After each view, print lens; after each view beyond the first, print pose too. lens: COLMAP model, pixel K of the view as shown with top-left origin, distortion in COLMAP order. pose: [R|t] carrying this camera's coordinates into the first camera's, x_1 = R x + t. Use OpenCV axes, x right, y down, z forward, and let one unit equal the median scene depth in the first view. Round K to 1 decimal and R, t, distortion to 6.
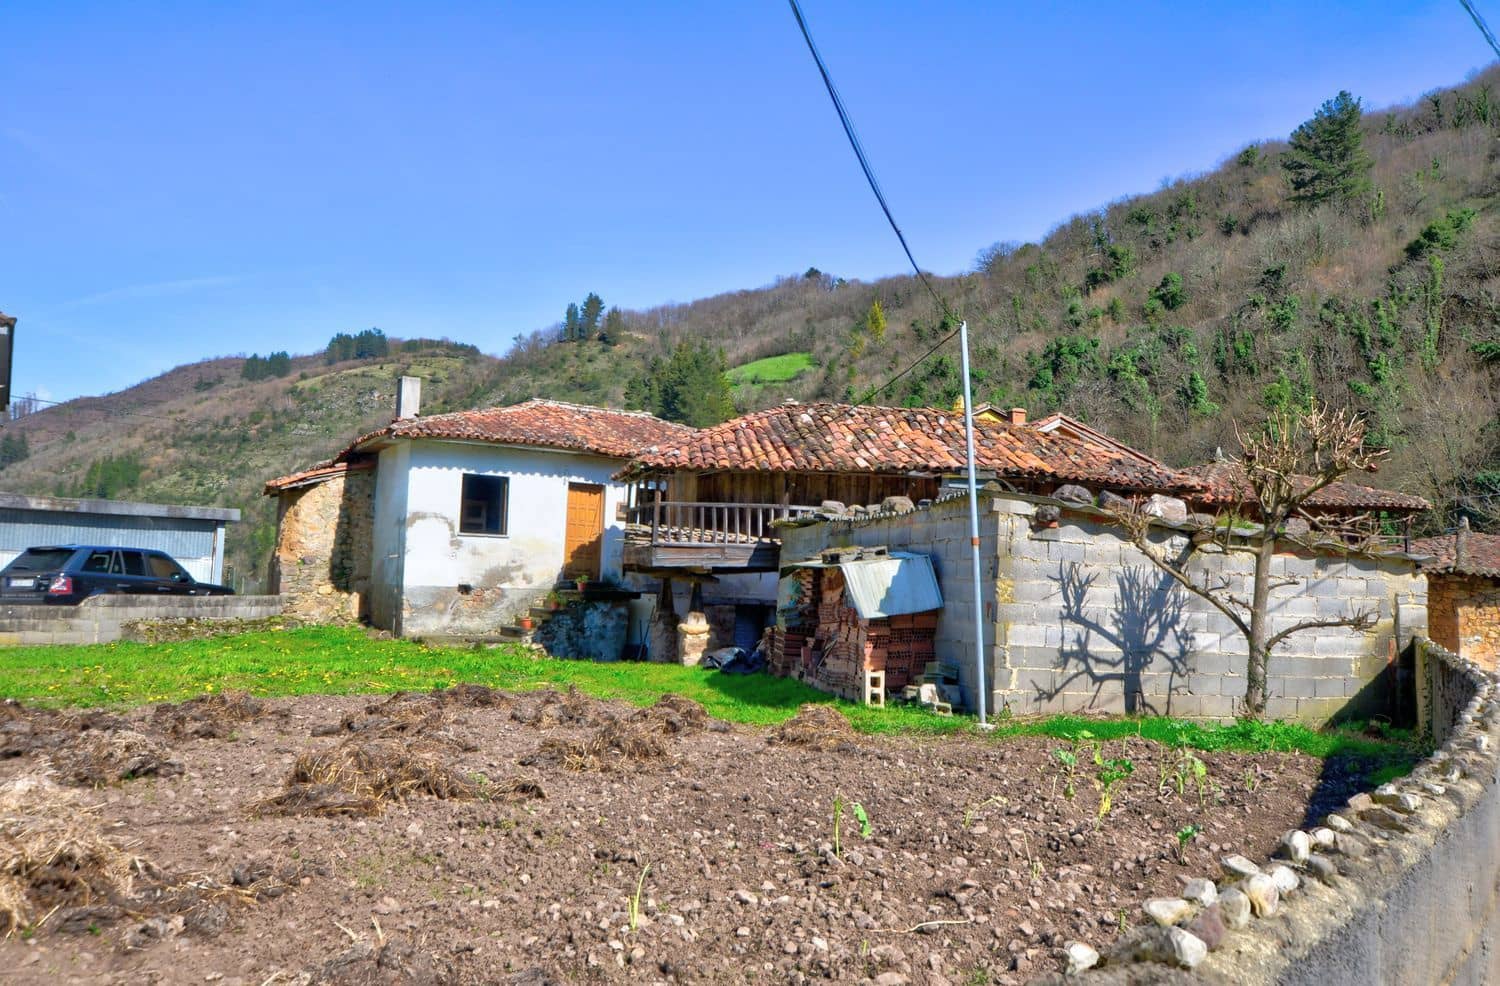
lens RADIAL K [[1158.7, 0, 750.0], [0, 1158.7, 493.0], [0, 0, 1]] dist [-0.002743, 0.035830]
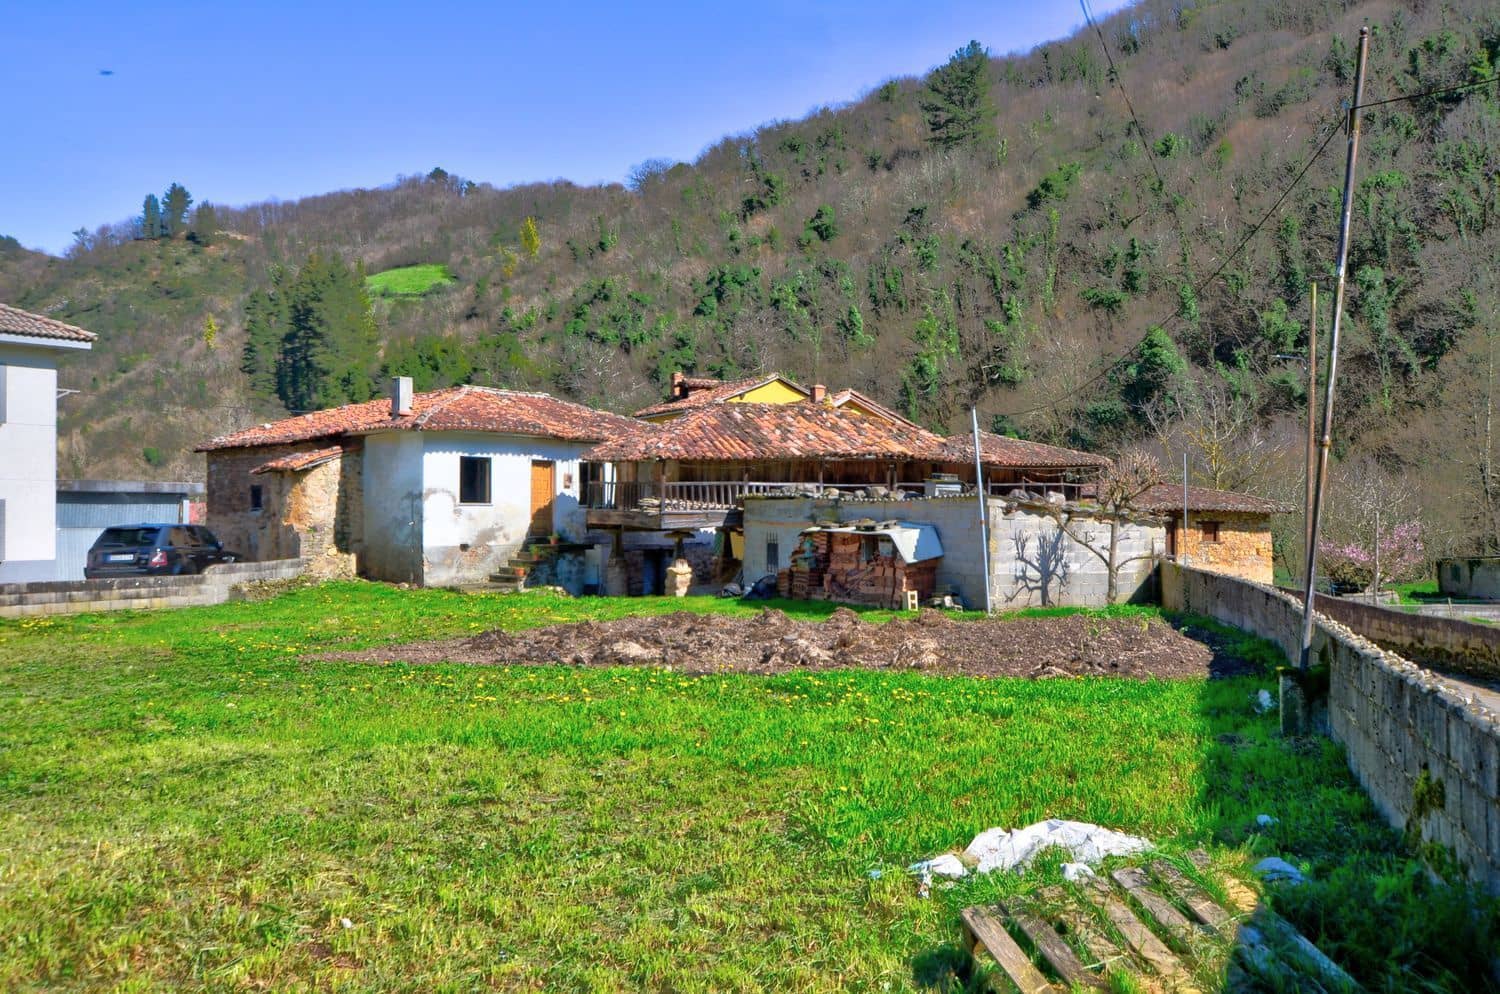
lens RADIAL K [[1183.3, 0, 762.8], [0, 1183.3, 493.3], [0, 0, 1]] dist [-0.009782, 0.056635]
pose [[0.955242, -0.025224, 0.294748, -0.298088], [0.006351, 0.997877, 0.064815, -0.055309], [-0.295758, -0.060042, 0.953374, -0.313874]]
